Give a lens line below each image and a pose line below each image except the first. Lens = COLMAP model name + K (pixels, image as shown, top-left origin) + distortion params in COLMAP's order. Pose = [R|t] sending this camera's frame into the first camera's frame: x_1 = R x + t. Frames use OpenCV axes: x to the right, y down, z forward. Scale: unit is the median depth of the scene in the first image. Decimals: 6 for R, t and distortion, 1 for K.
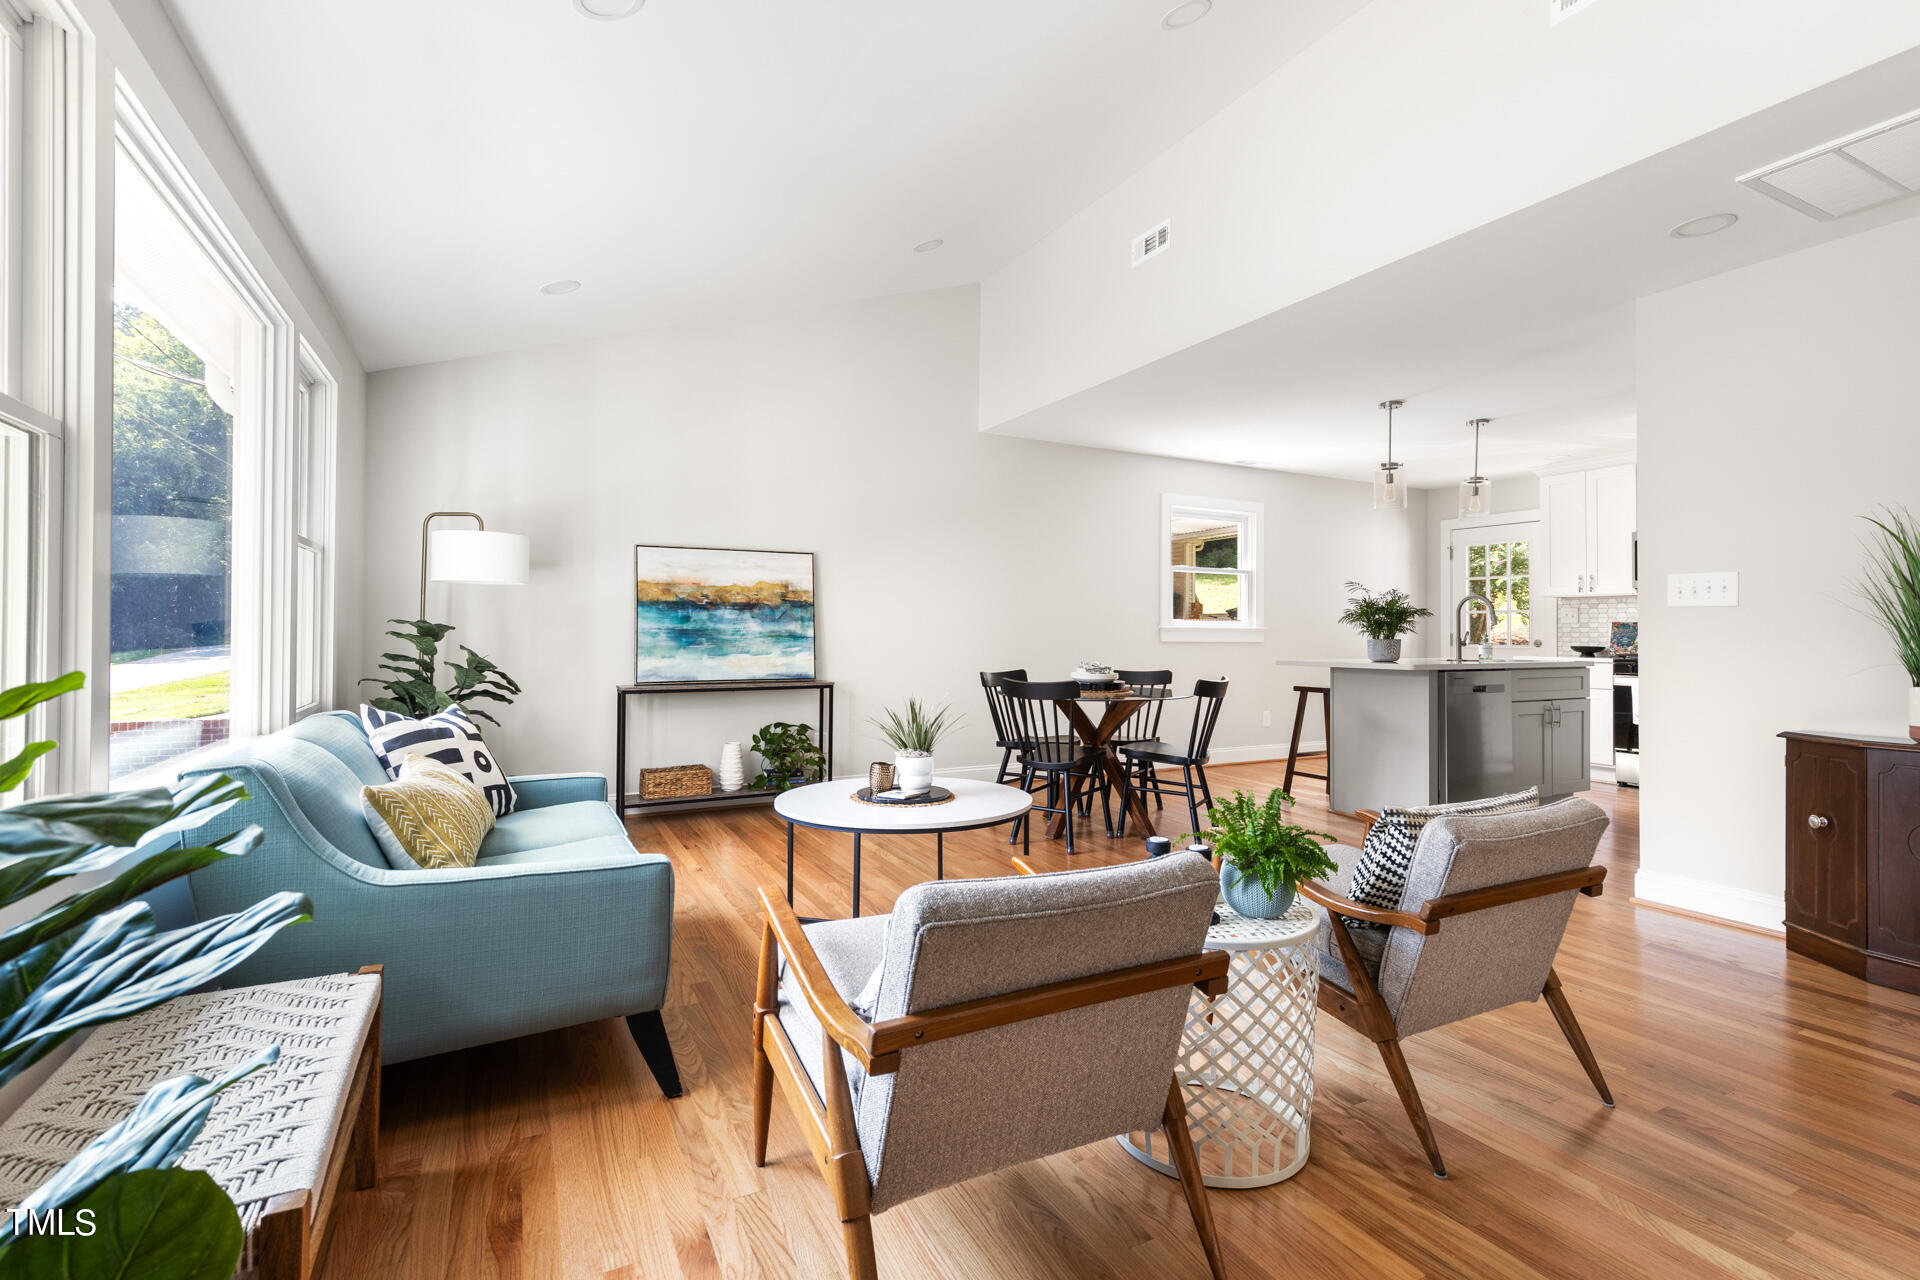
lens RADIAL K [[867.6, 0, 974.0], [0, 867.6, 625.2], [0, 0, 1]] dist [0.005397, 0.000784]
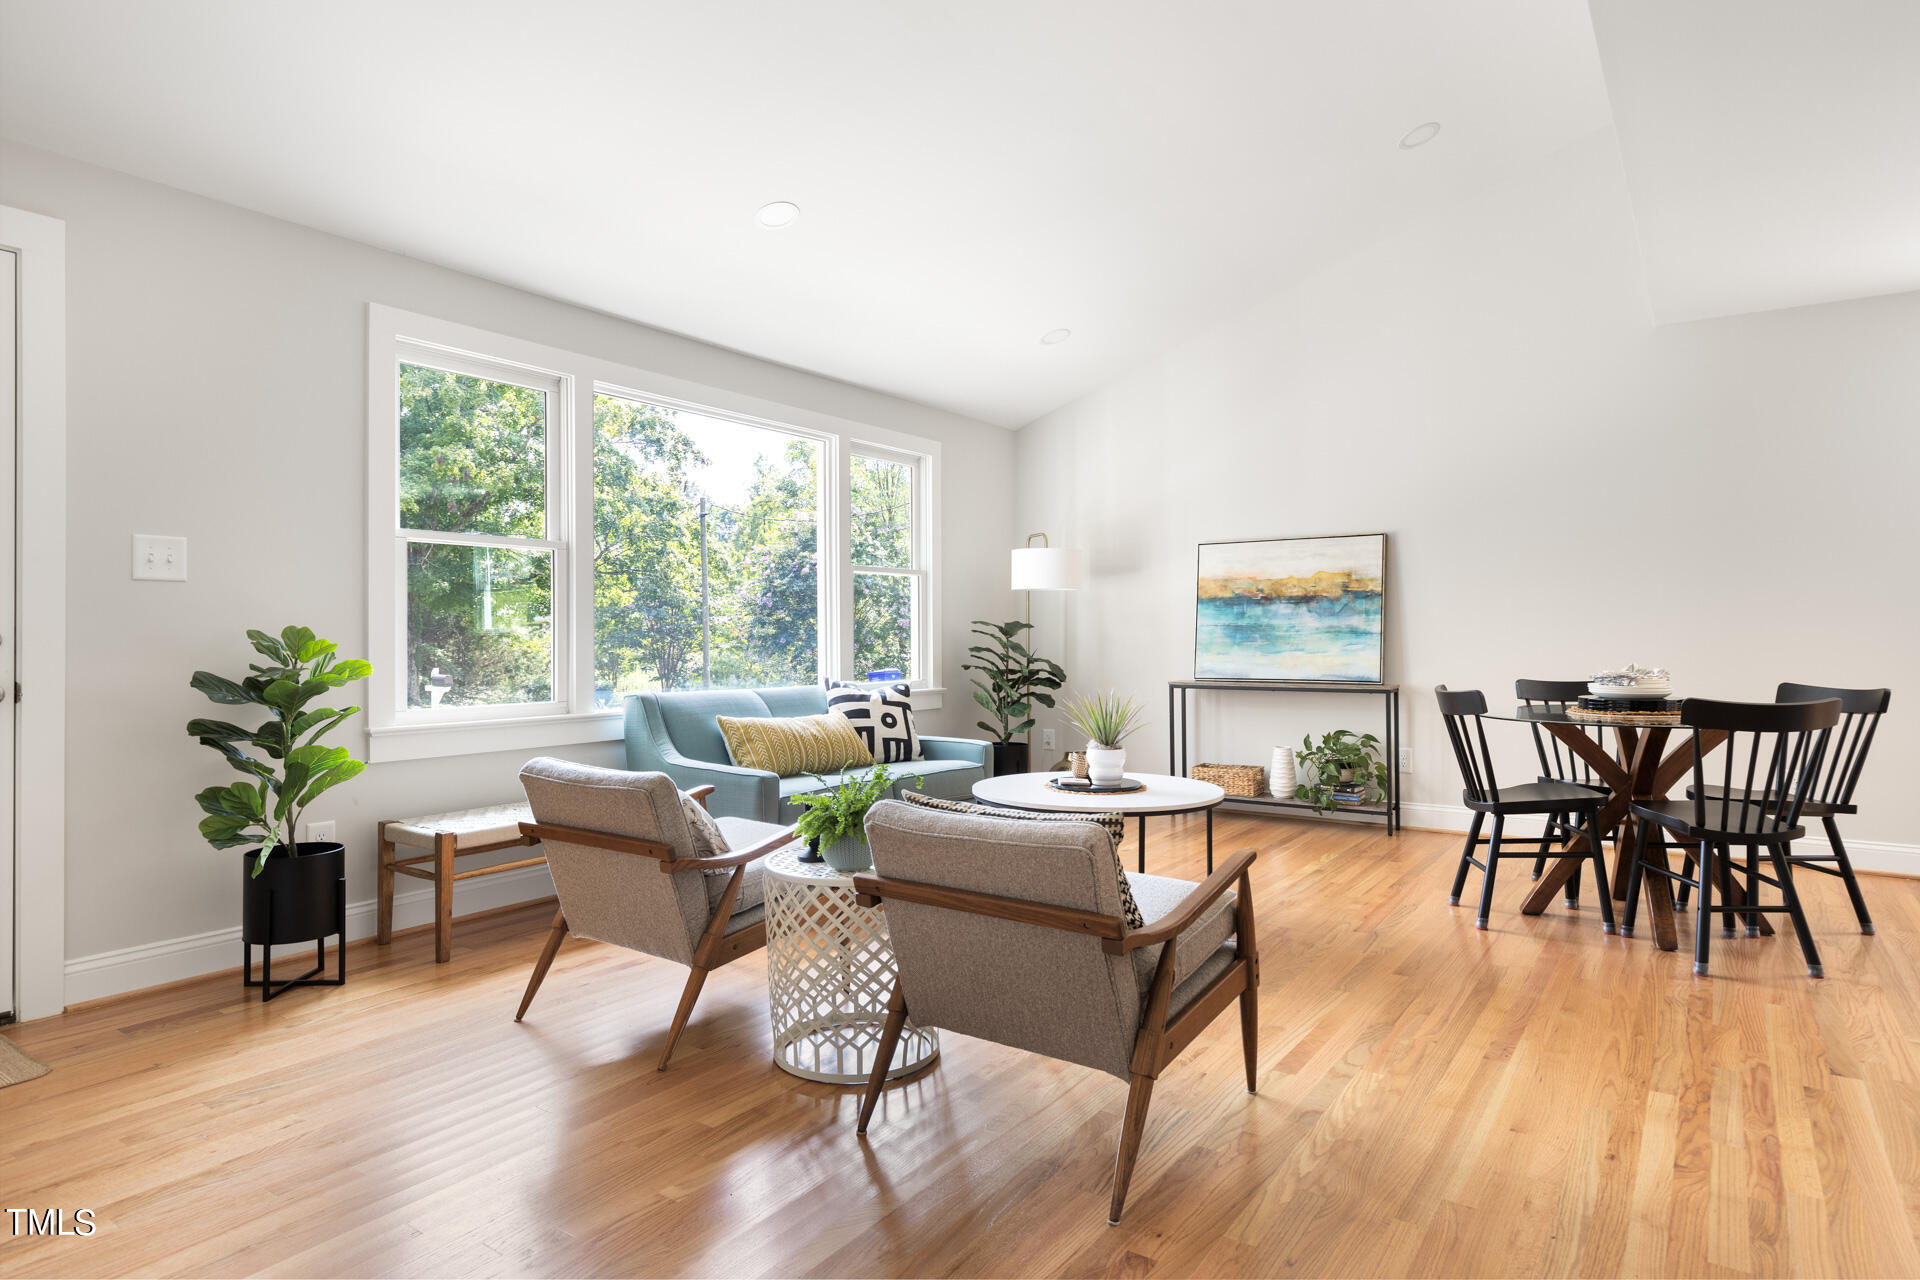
lens RADIAL K [[1093.4, 0, 976.3], [0, 1093.4, 637.5], [0, 0, 1]] dist [-0.002854, 0.000677]
pose [[0.467580, -0.000005, -0.883951, 0.606996], [0.014115, 0.999873, 0.007461, 0.004926], [0.883838, -0.015965, 0.467520, 0.162490]]
